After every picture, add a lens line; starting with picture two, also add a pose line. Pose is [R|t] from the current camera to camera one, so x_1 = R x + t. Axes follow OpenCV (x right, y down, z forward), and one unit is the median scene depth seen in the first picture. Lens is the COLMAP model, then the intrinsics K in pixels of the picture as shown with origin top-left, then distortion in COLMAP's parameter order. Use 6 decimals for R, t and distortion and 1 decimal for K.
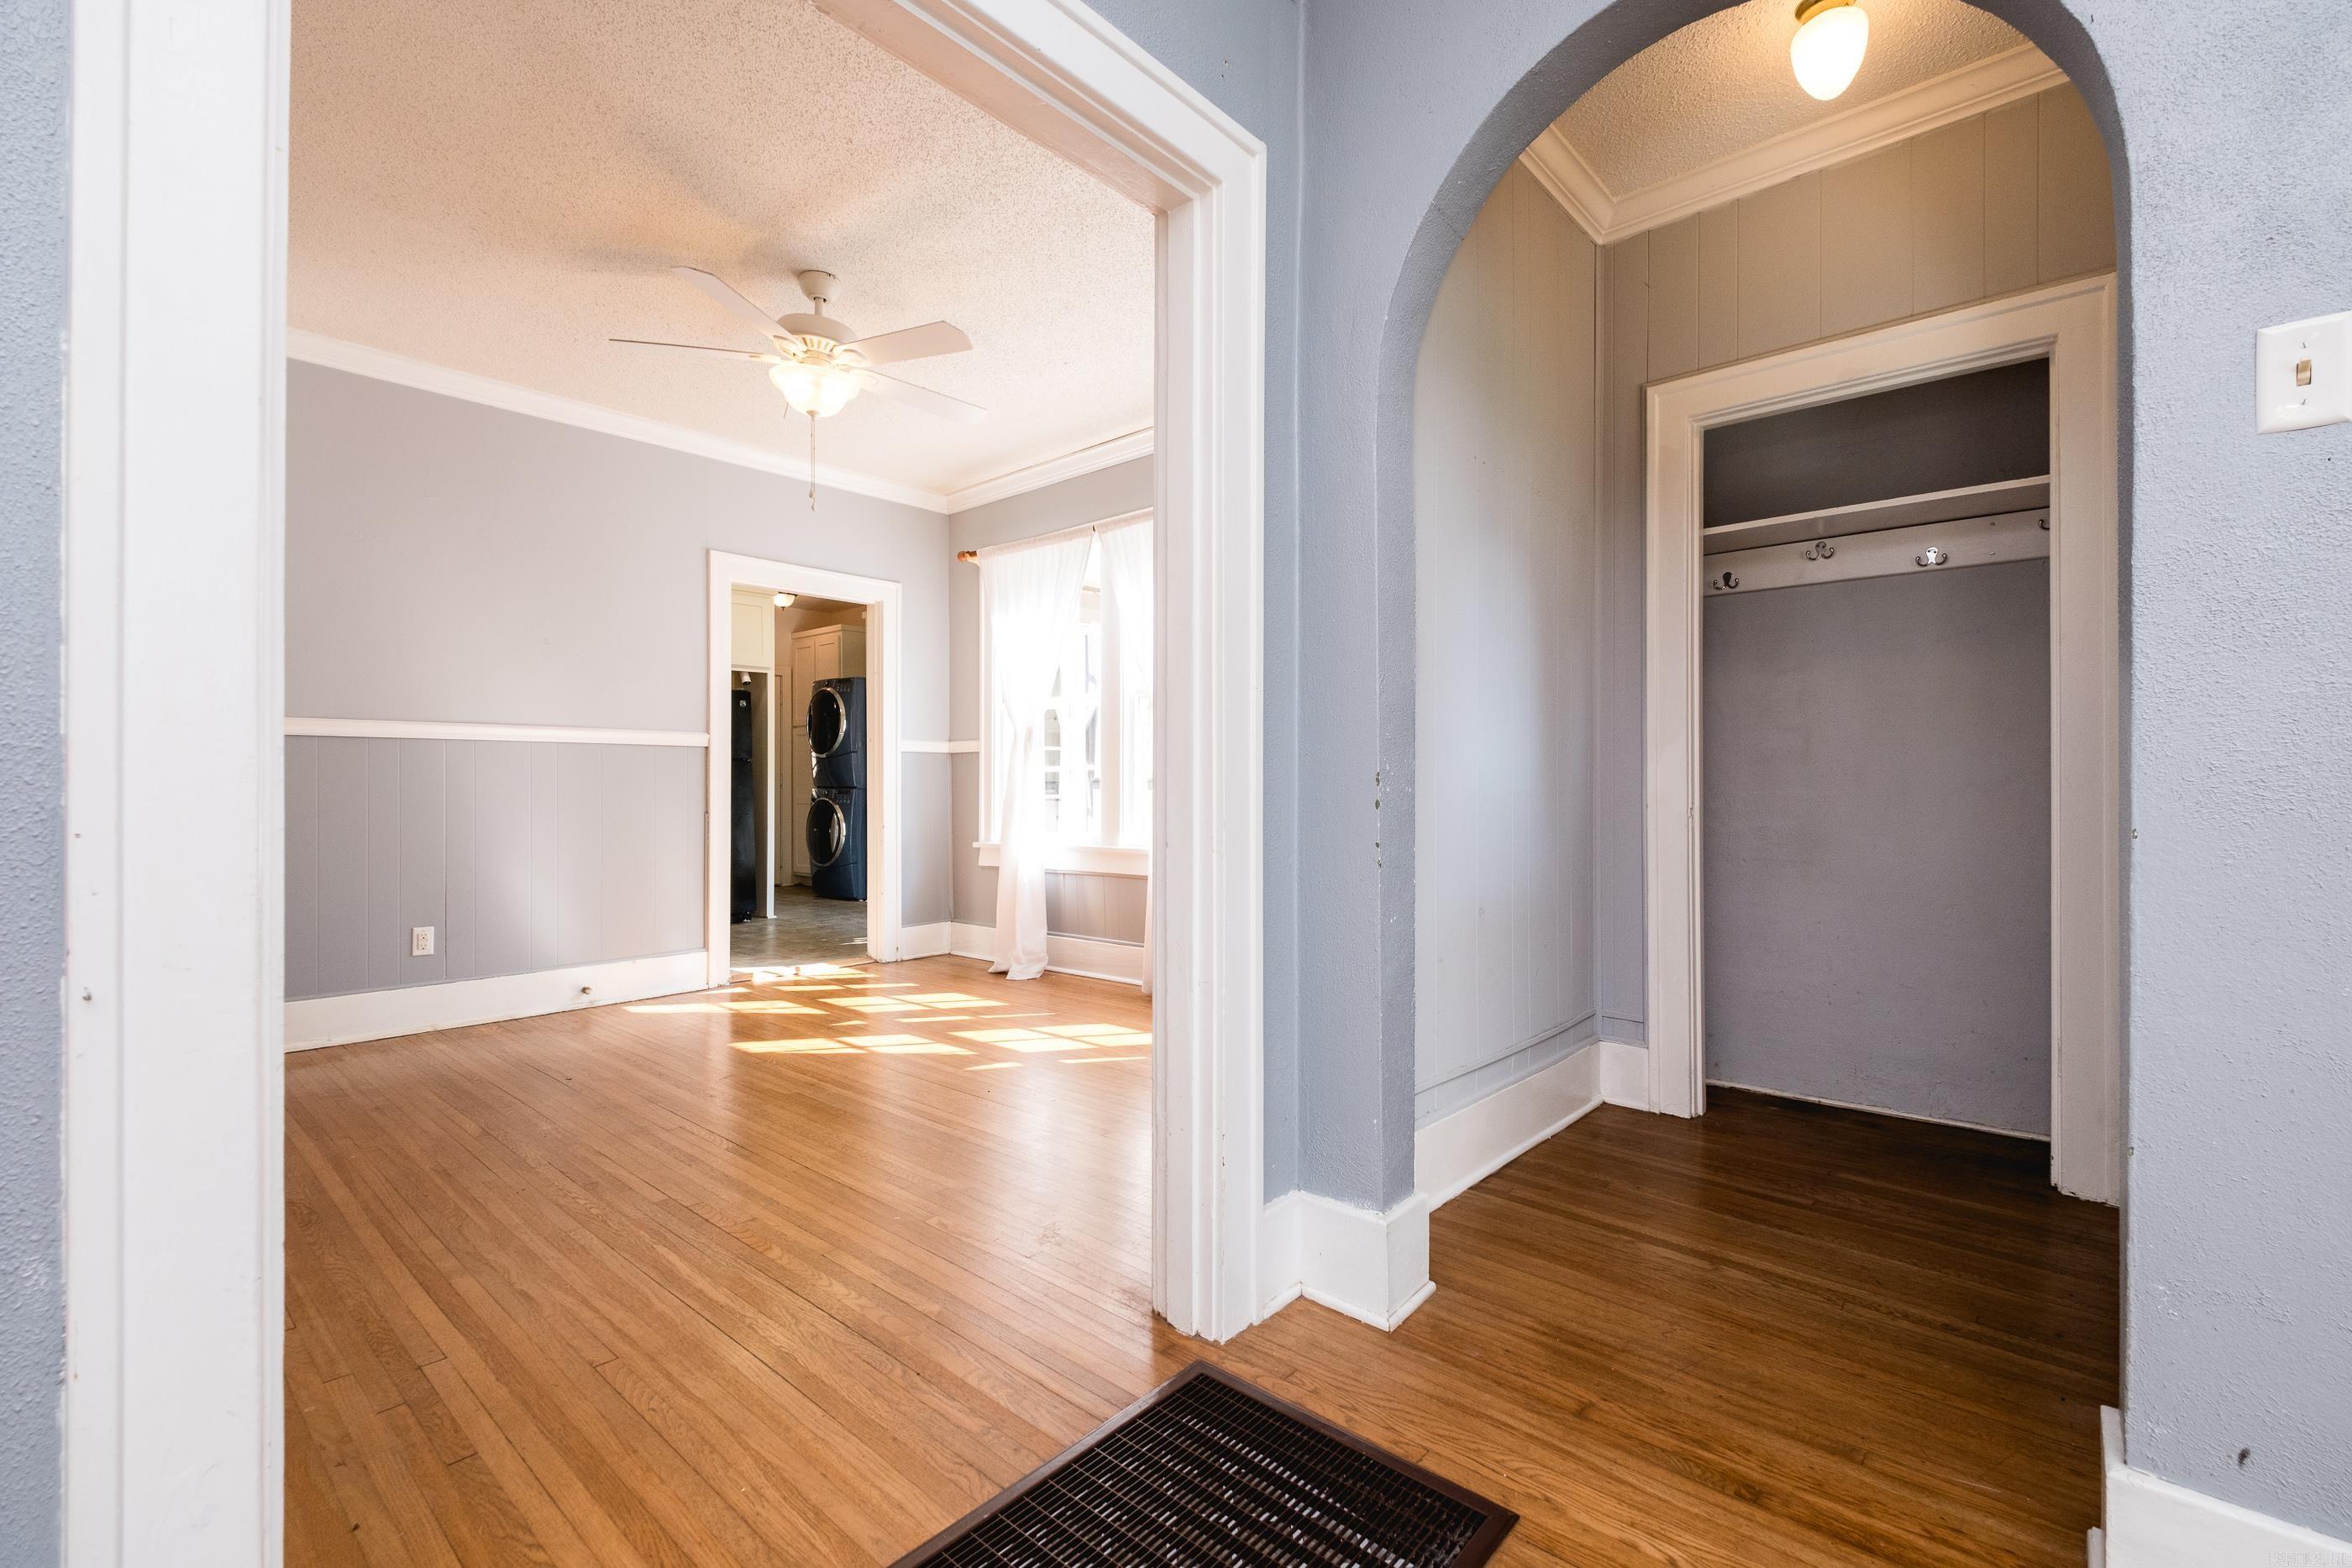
lens RADIAL K [[1017.3, 0, 1211.7], [0, 1017.3, 786.1], [0, 0, 1]] dist [0.000305, -0.000071]
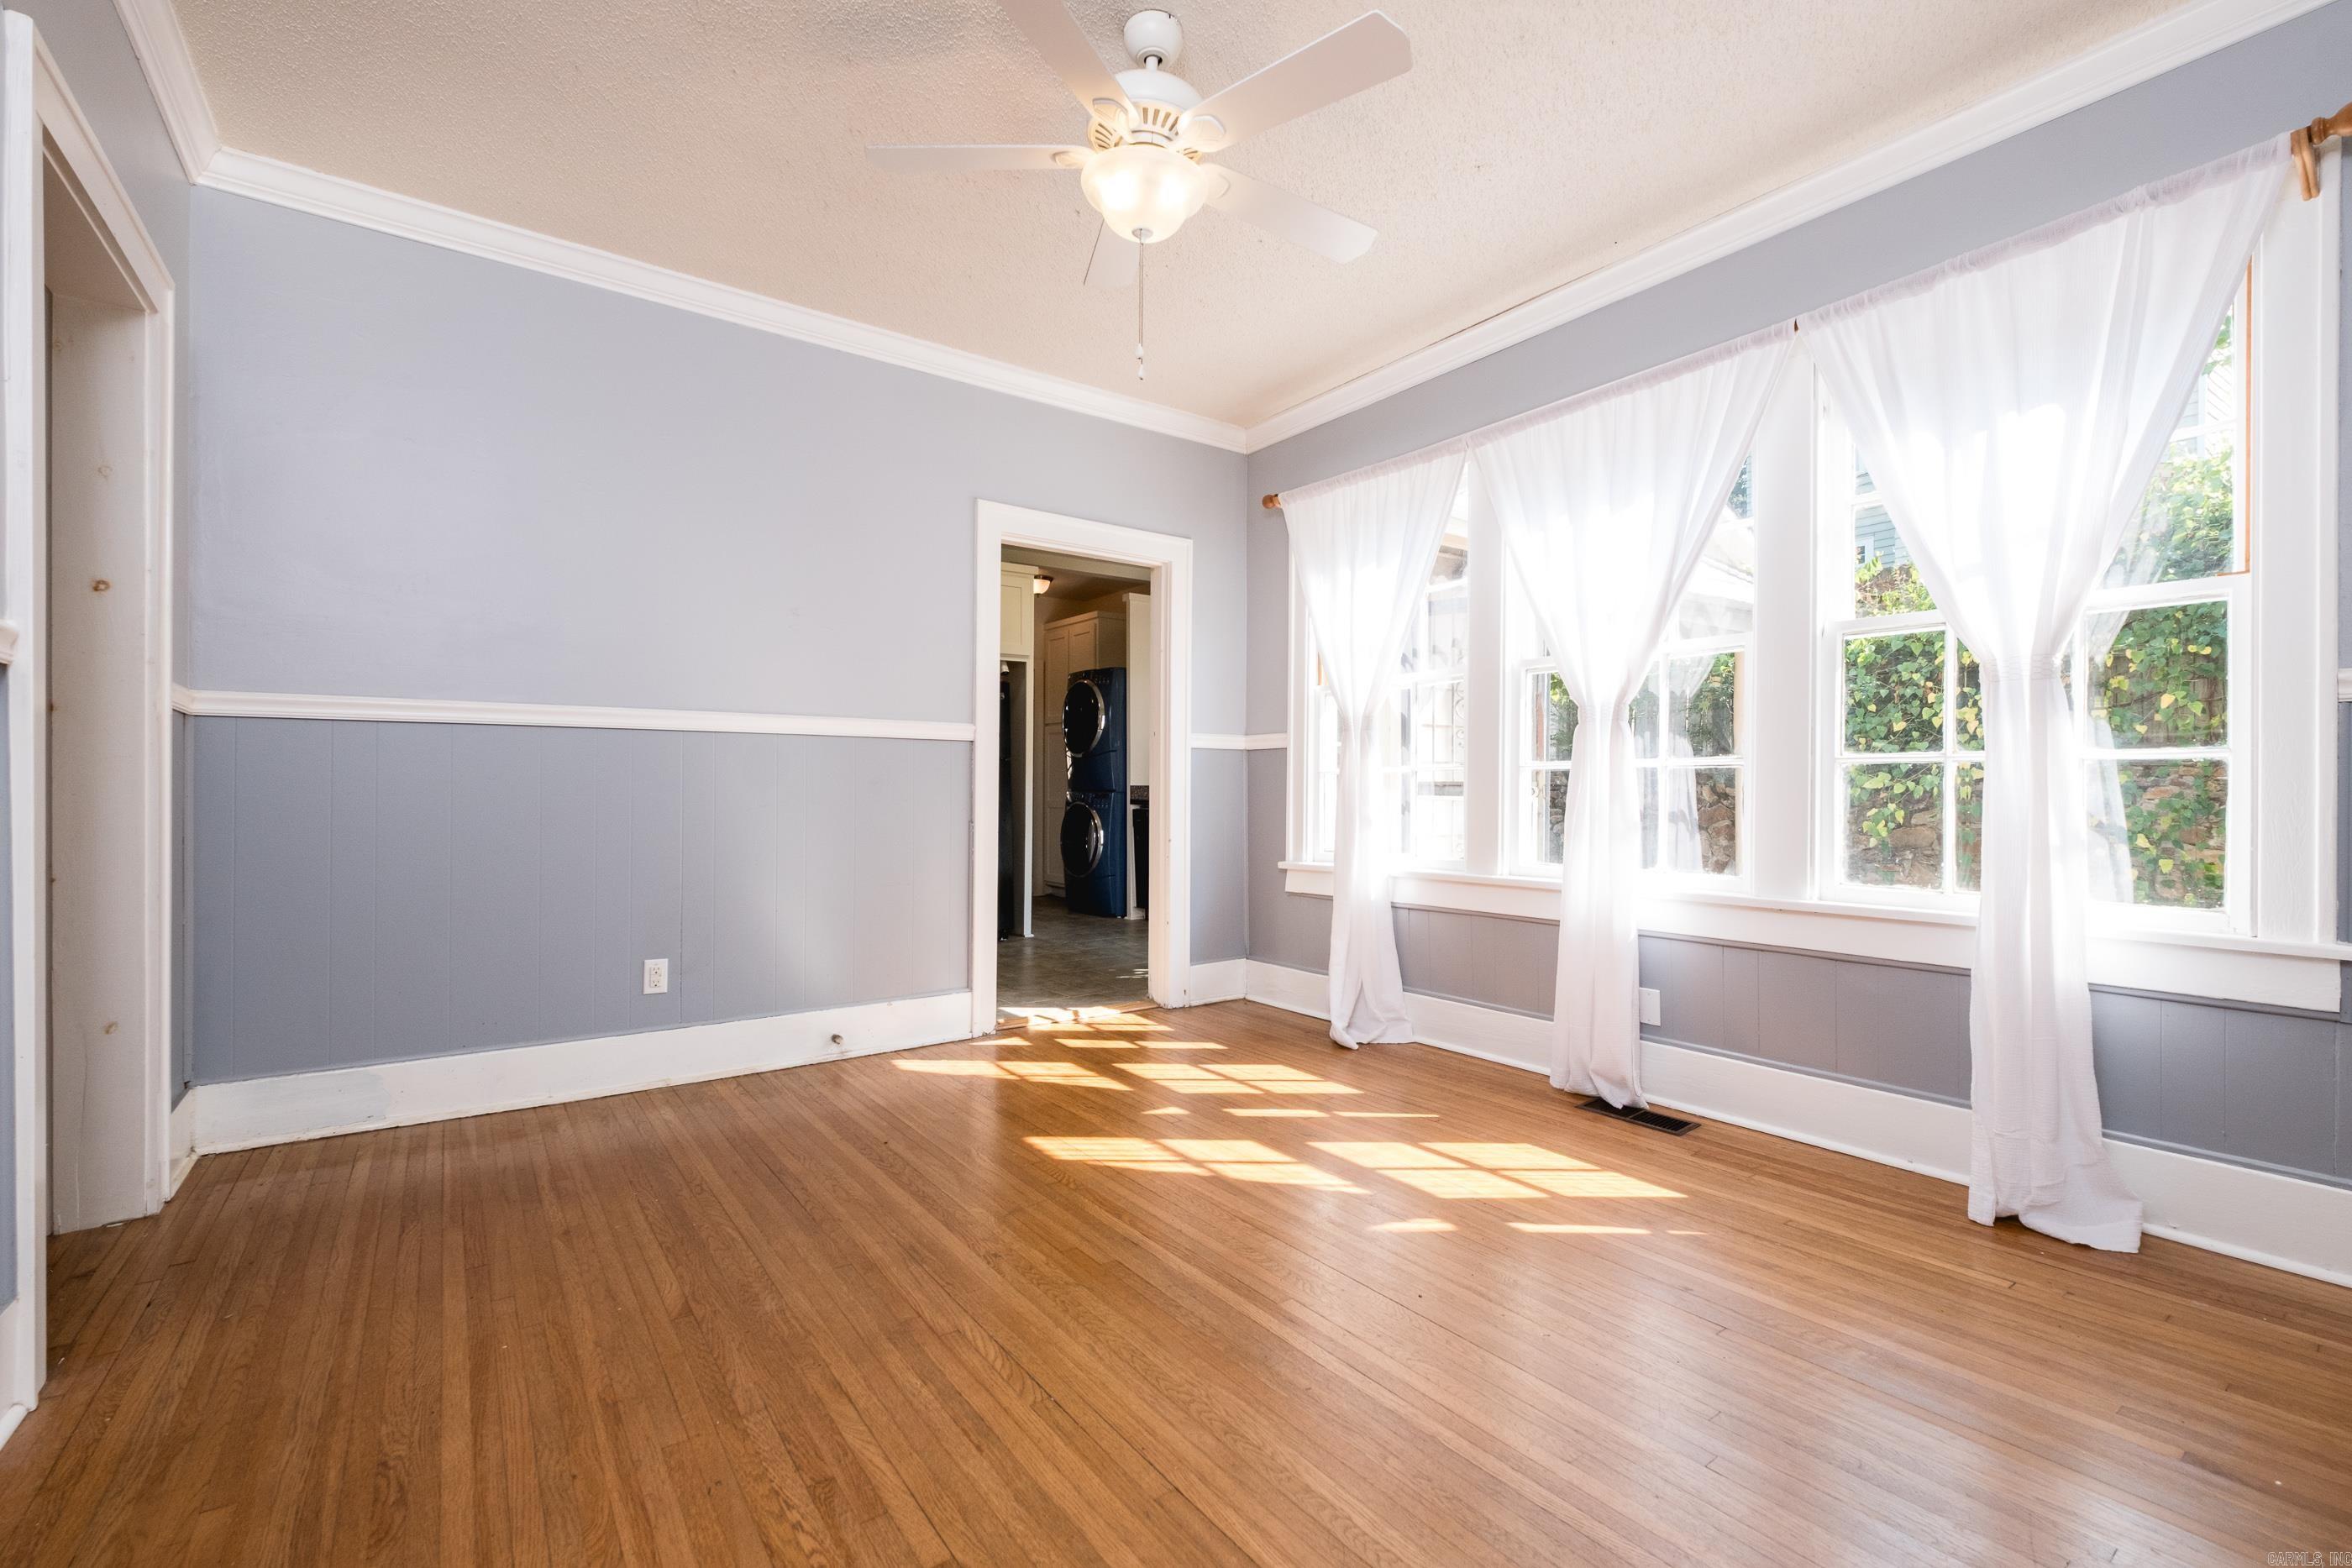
lens RADIAL K [[1016.9, 0, 1196.1], [0, 1016.9, 794.2], [0, 0, 1]] dist [0.002335, -0.000331]
pose [[0.975327, 0.008494, -0.220600, -0.140001], [-0.007576, 0.999959, 0.005004, -0.000968], [0.220634, -0.003210, 0.975351, 0.242245]]
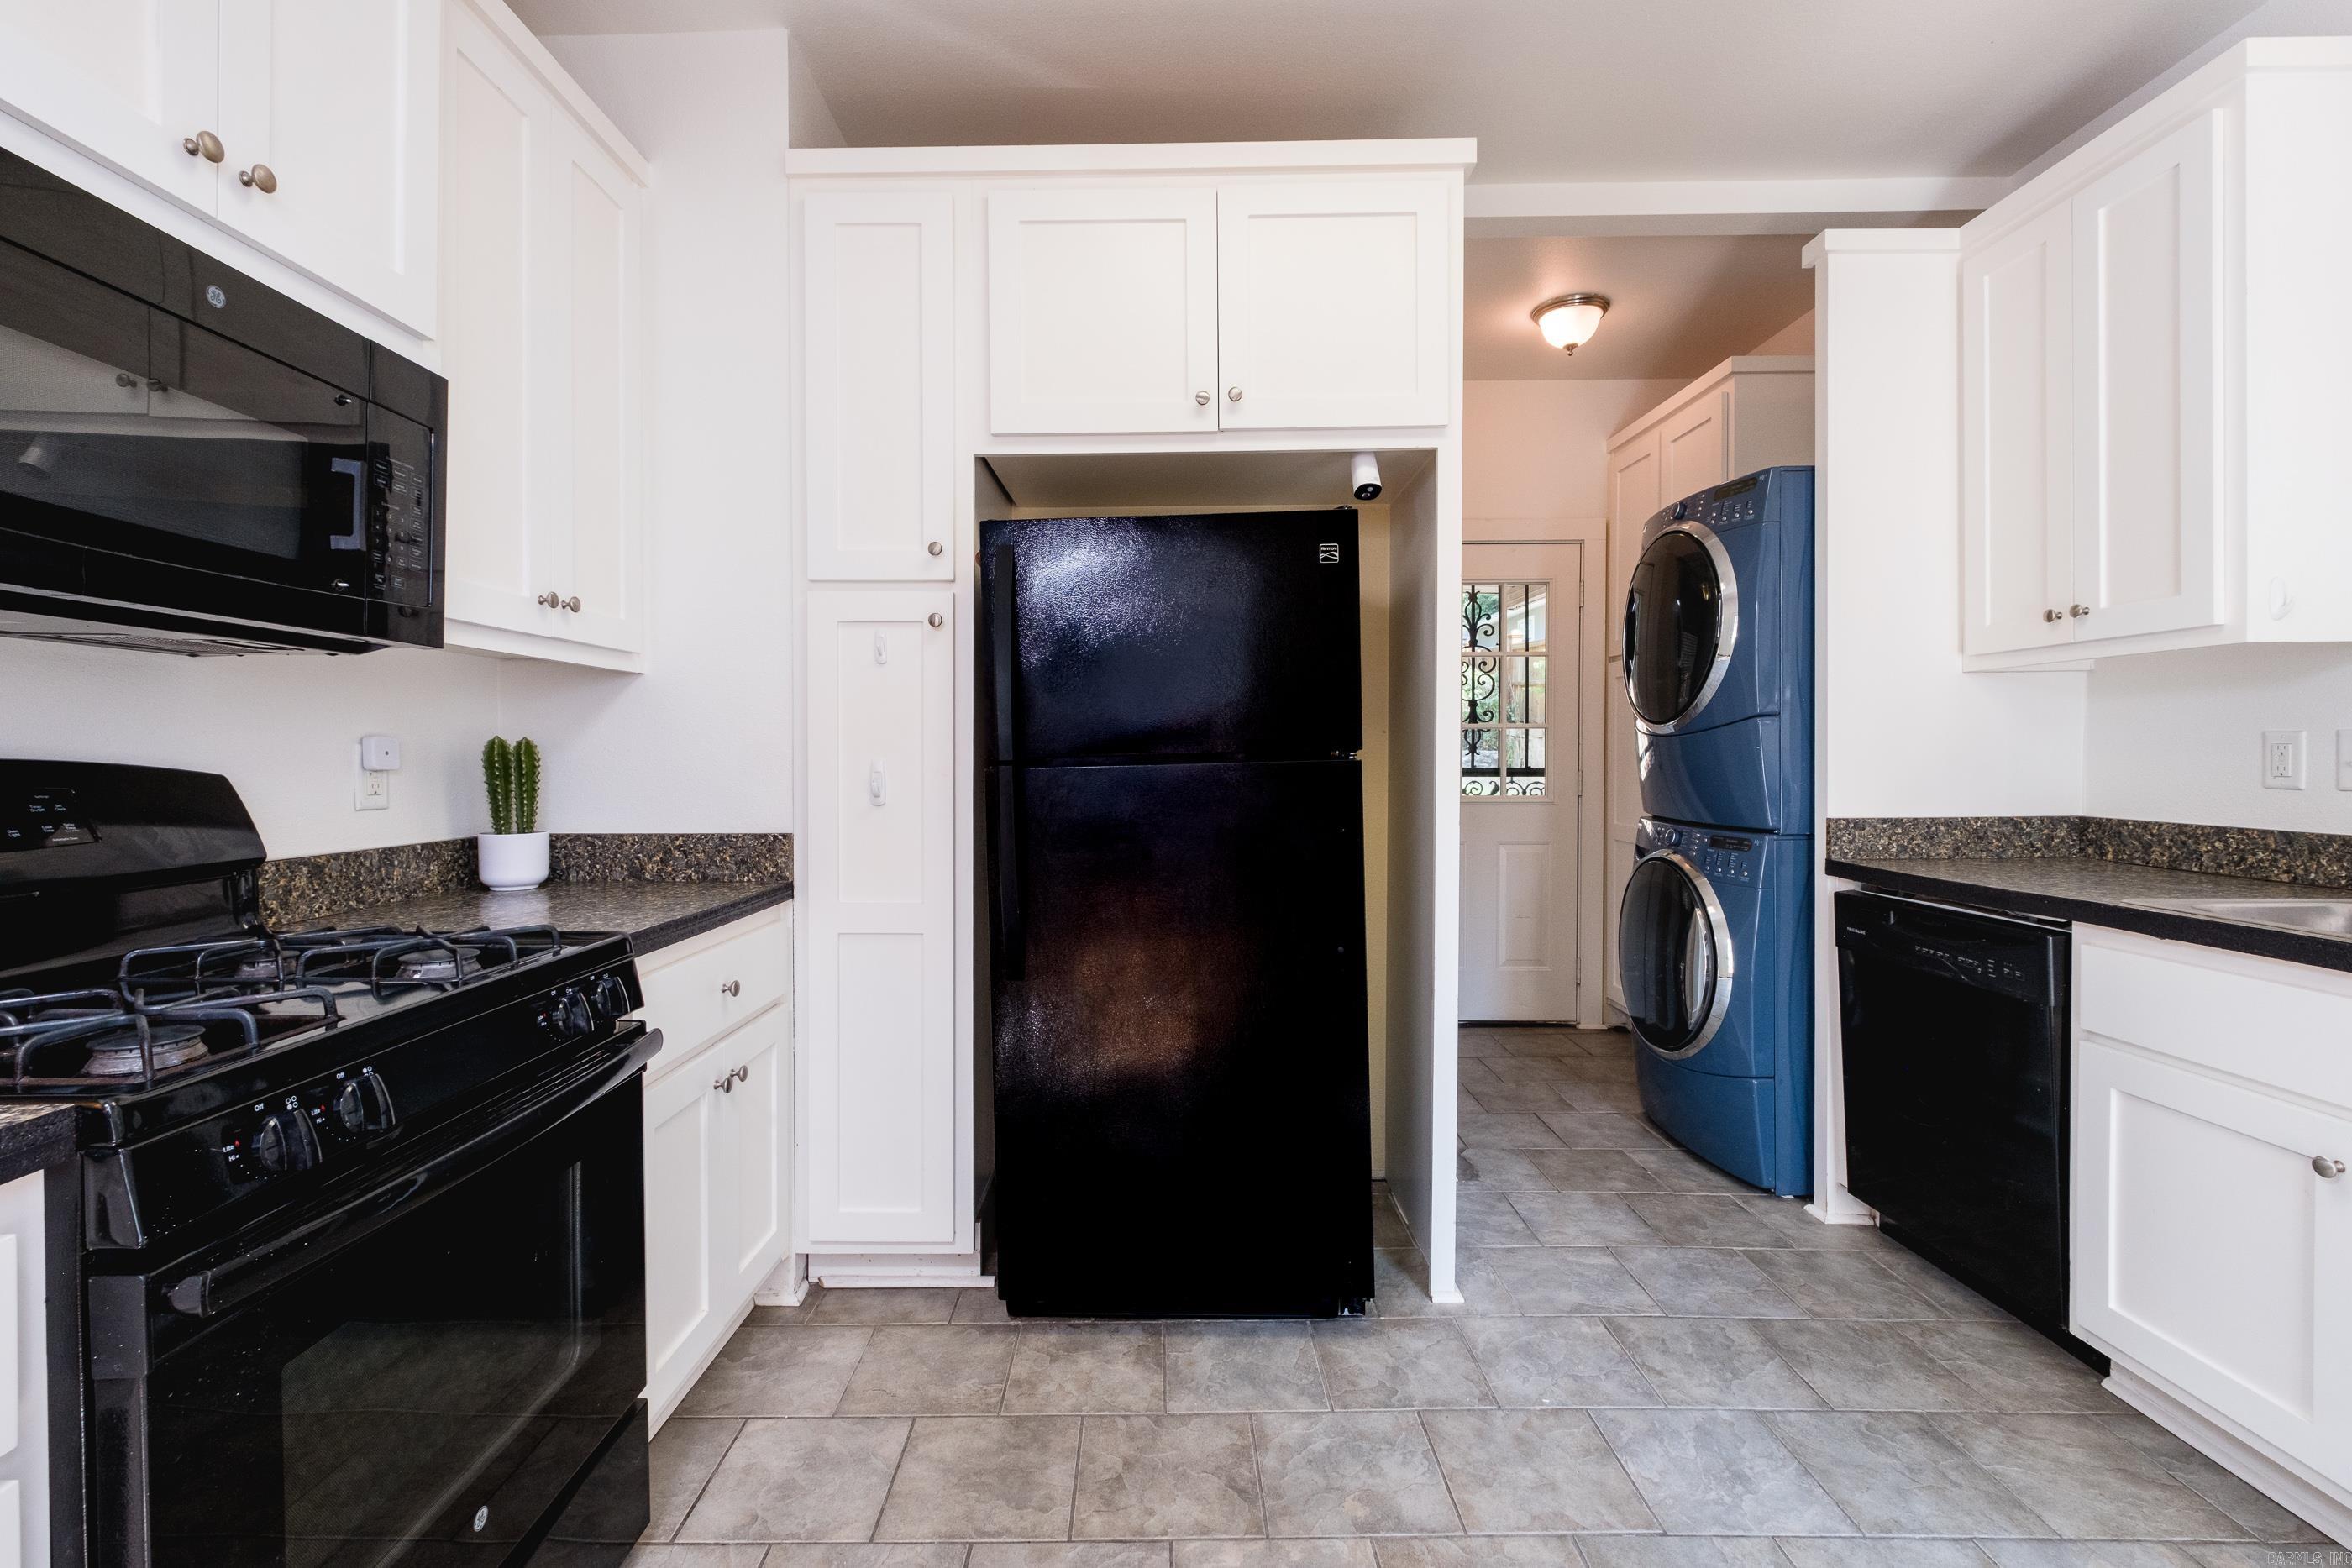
lens RADIAL K [[1063.1, 0, 1144.5], [0, 1063.1, 774.8], [0, 0, 1]] dist [0.002220, -0.004691]
pose [[0.650043, 0.016685, -0.759714, -0.389179], [0.000781, 0.999744, 0.022625, -0.039204], [0.759897, -0.015300, 0.649864, 1.099288]]
